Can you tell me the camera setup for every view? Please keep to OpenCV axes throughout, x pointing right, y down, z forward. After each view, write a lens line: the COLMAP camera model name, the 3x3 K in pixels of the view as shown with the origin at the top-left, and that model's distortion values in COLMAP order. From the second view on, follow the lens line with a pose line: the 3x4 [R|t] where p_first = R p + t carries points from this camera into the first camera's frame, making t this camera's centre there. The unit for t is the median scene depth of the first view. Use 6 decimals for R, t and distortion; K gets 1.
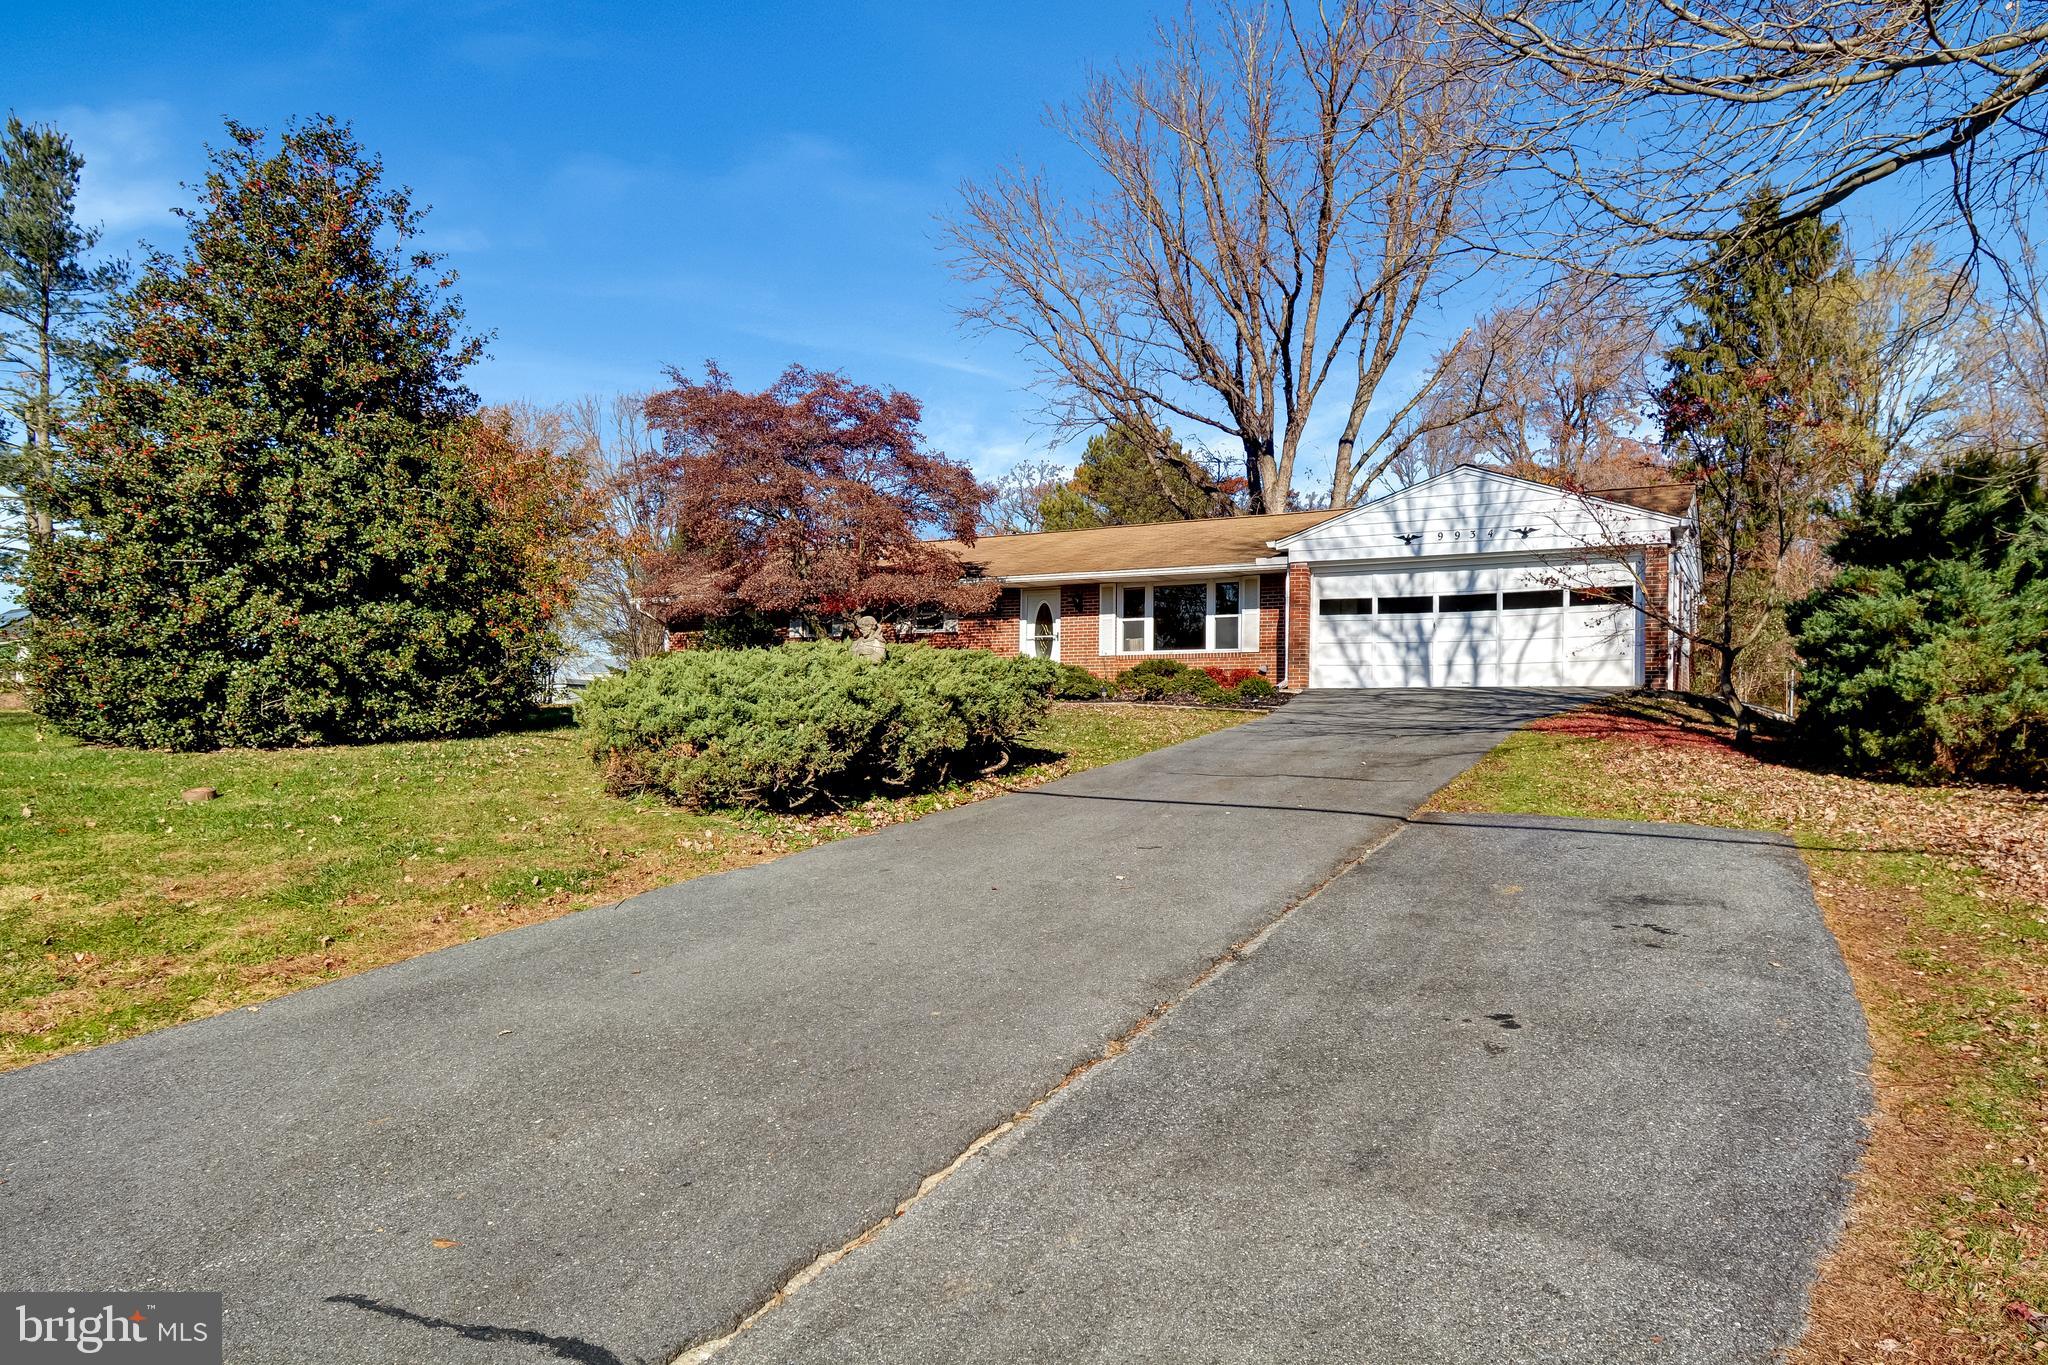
lens RADIAL K [[1222.1, 0, 1024.9], [0, 1222.1, 694.6], [0, 0, 1]] dist [0.006700, 0.000474]
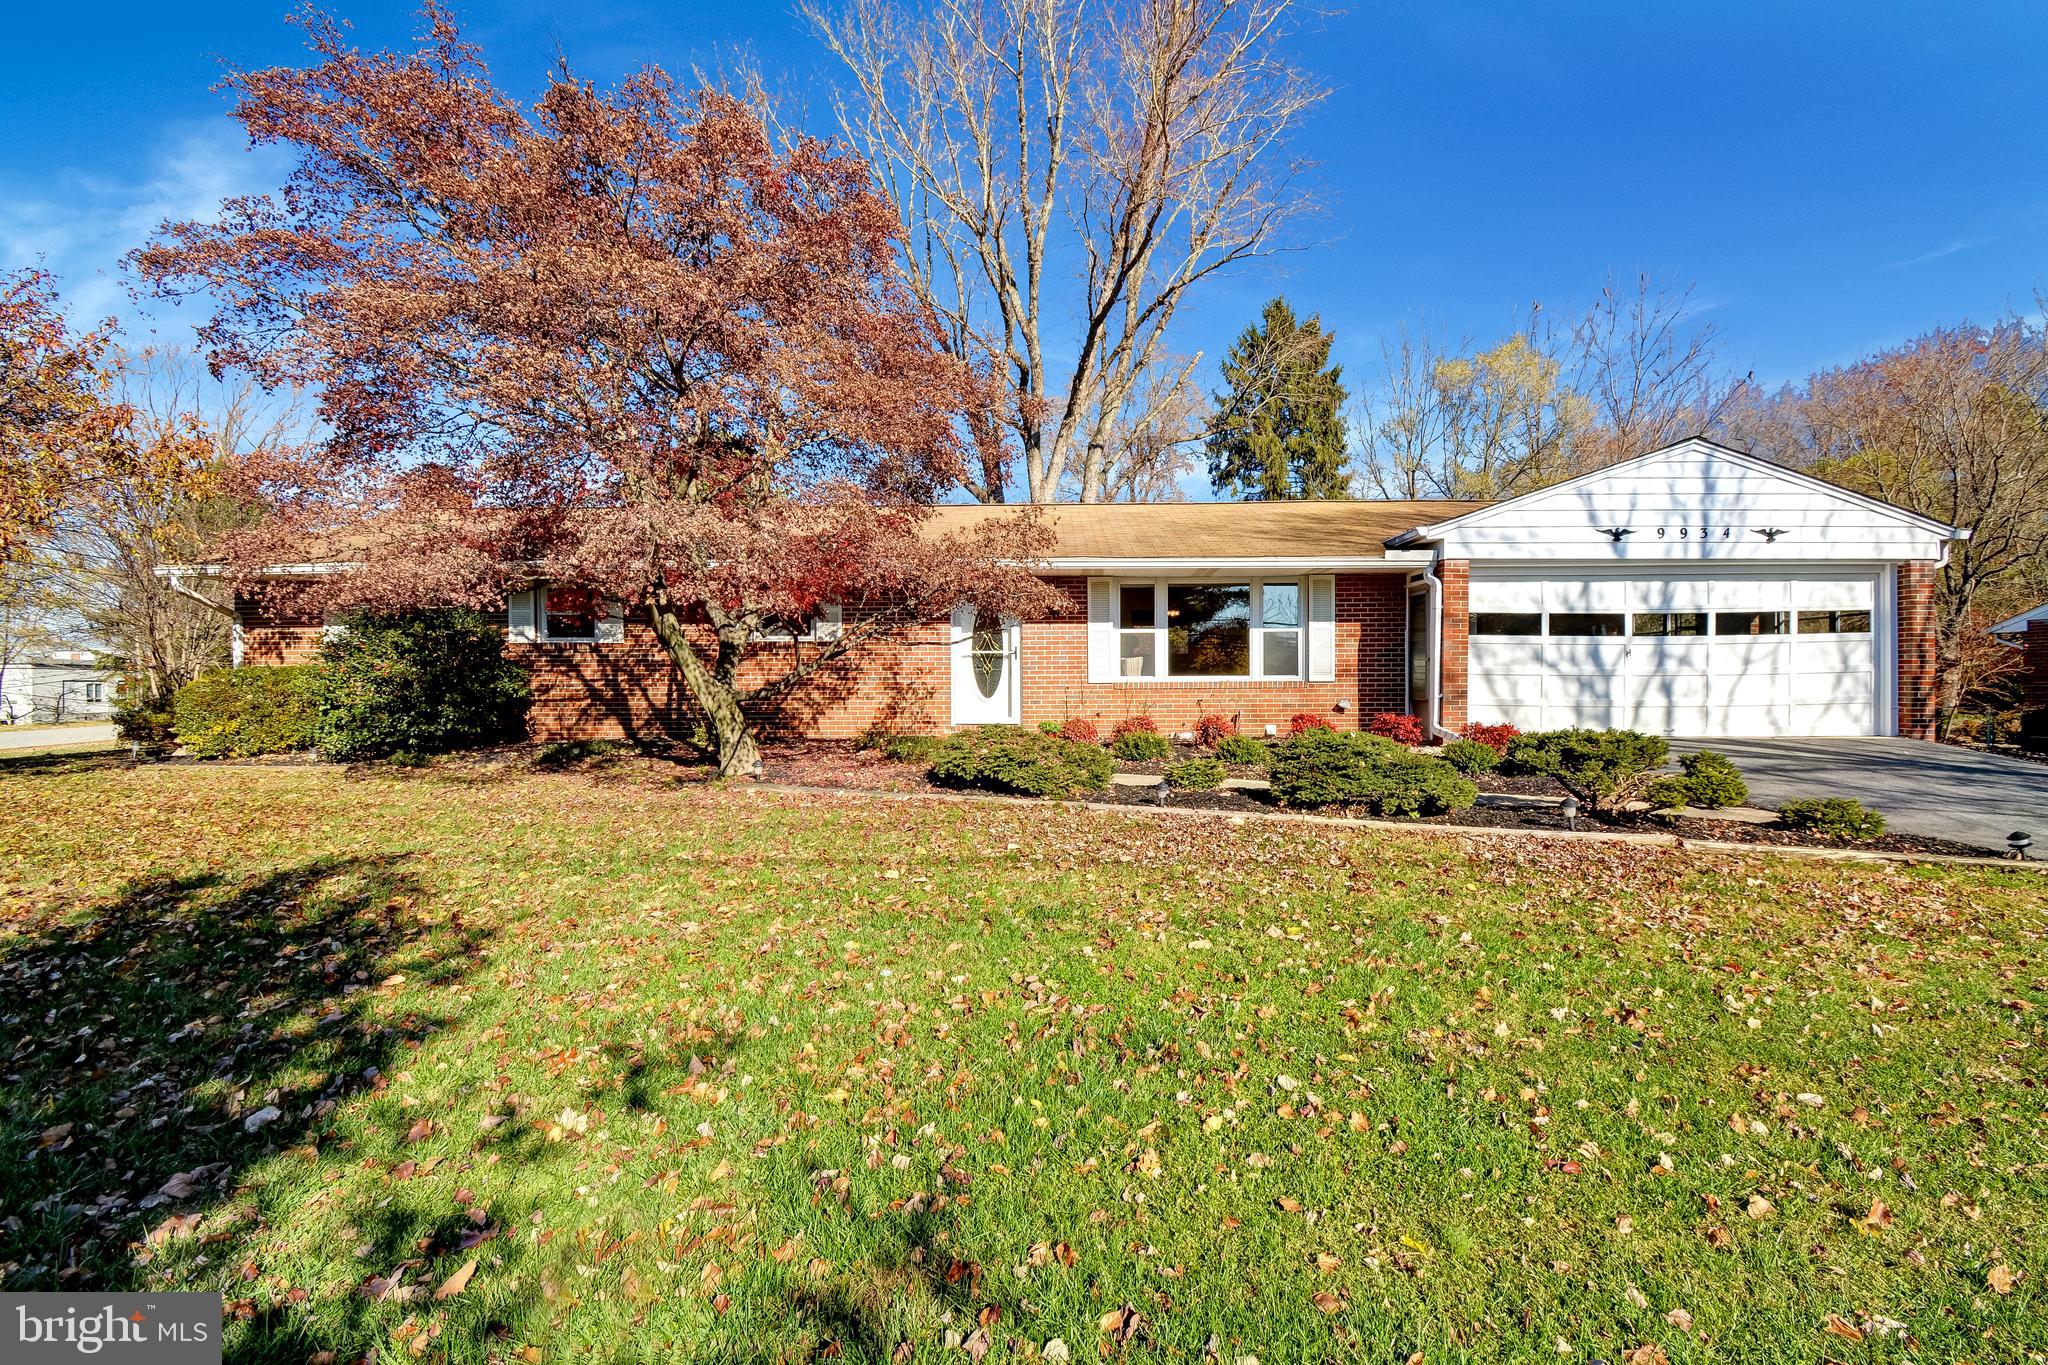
lens RADIAL K [[899.9, 0, 1024.3], [0, 899.9, 676.8], [0, 0, 1]] dist [-0.001109, -0.000782]
pose [[0.888820, -0.004457, 0.458236, -0.229236], [-0.000059, 0.999952, 0.009841, -0.046480], [-0.458257, -0.008774, 0.888776, 0.660477]]
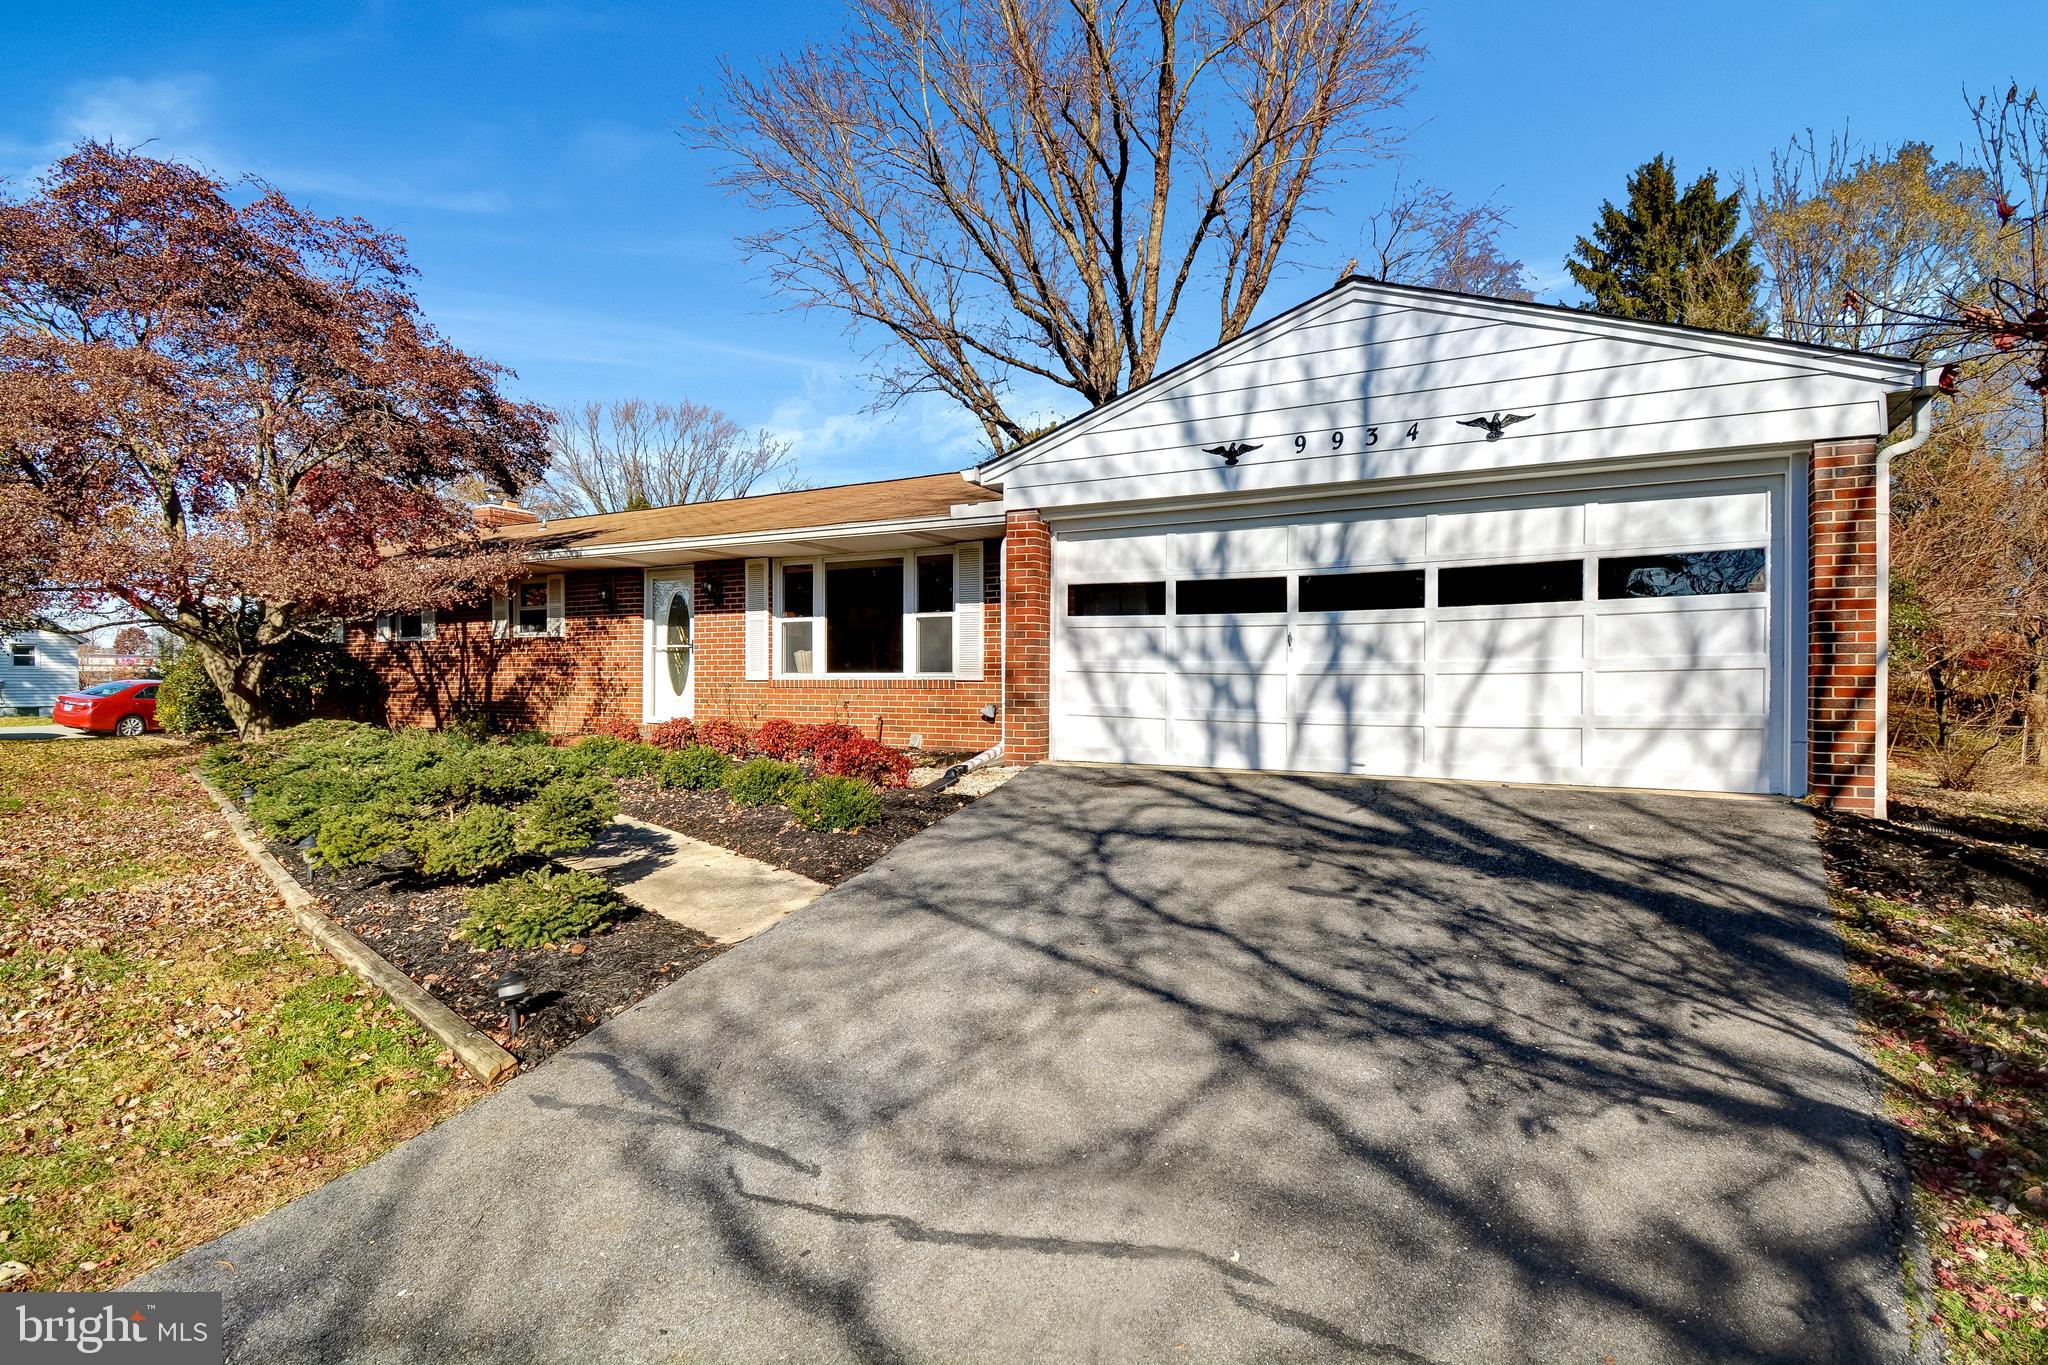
lens RADIAL K [[943.0, 0, 1024.9], [0, 943.0, 668.6], [0, 0, 1]] dist [0.012735, 0.000342]
pose [[0.999982, -0.000366, 0.005956, 0.231759], [0.000337, 0.999988, 0.004877, -0.045921], [-0.005958, -0.004875, 0.999970, 0.616851]]
